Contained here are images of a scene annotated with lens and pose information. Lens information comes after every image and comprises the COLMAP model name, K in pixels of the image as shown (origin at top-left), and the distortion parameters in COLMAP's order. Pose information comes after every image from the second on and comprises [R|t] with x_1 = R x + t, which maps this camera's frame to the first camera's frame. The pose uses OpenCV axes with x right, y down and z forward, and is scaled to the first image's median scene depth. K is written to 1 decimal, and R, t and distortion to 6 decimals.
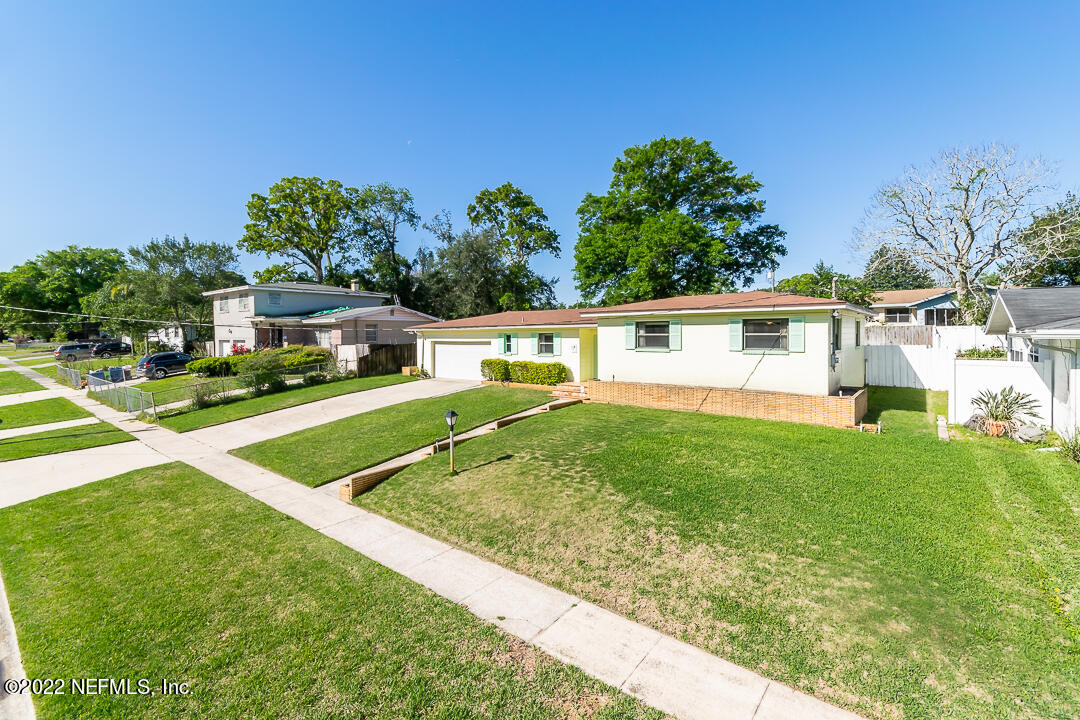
lens RADIAL K [[480.6, 0, 537.4], [0, 480.6, 326.9], [0, 0, 1]] dist [0.000855, 0.000038]
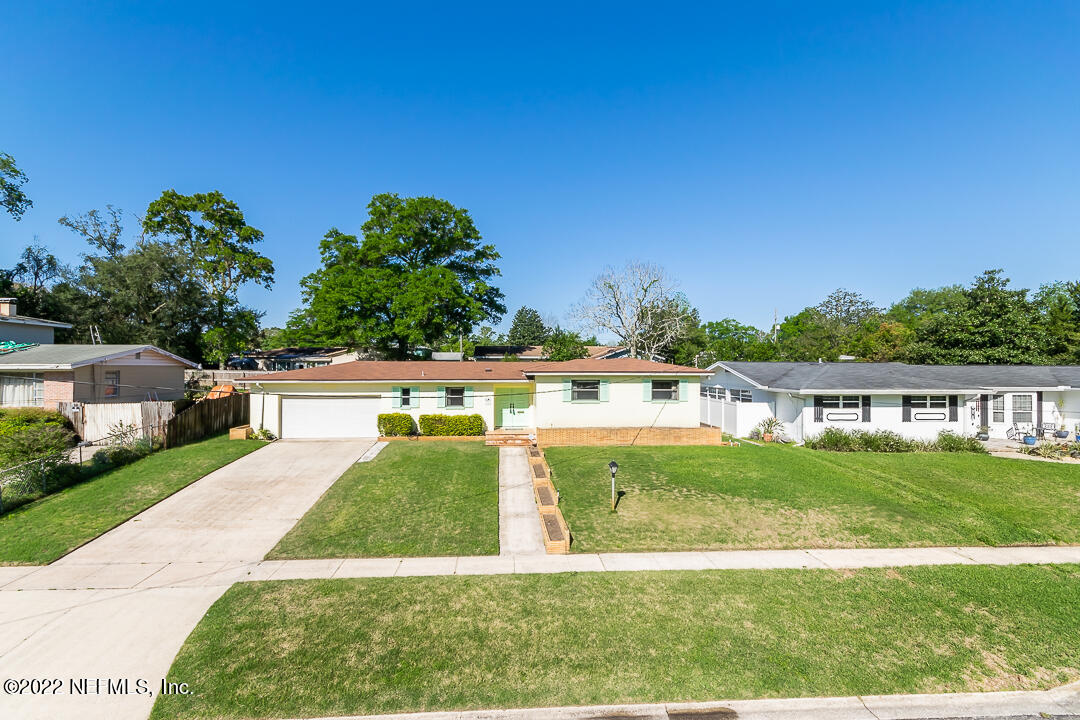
lens RADIAL K [[480.6, 0, 537.6], [0, 480.6, 357.6], [0, 0, 1]] dist [0.000855, 0.000038]
pose [[0.736180, 0.025457, 0.676307, -0.455244], [-0.015971, 0.999667, -0.020245, -0.026588], [-0.676597, 0.004103, 0.736342, 0.078953]]
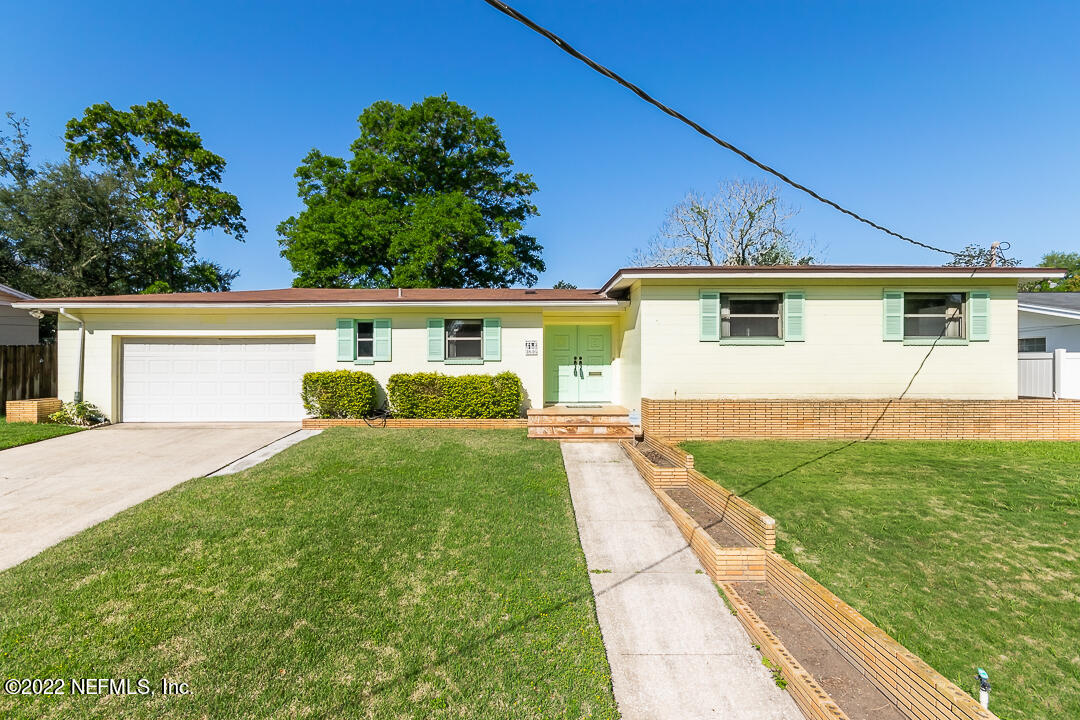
lens RADIAL K [[515.0, 0, 541.4], [0, 515.0, 358.0], [0, 0, 1]] dist [0.005755, -0.004762]
pose [[0.773770, 0.013911, 0.633314, -0.215812], [-0.014067, 0.999890, -0.004776, 0.045546], [-0.633311, -0.005213, 0.773880, 0.417662]]
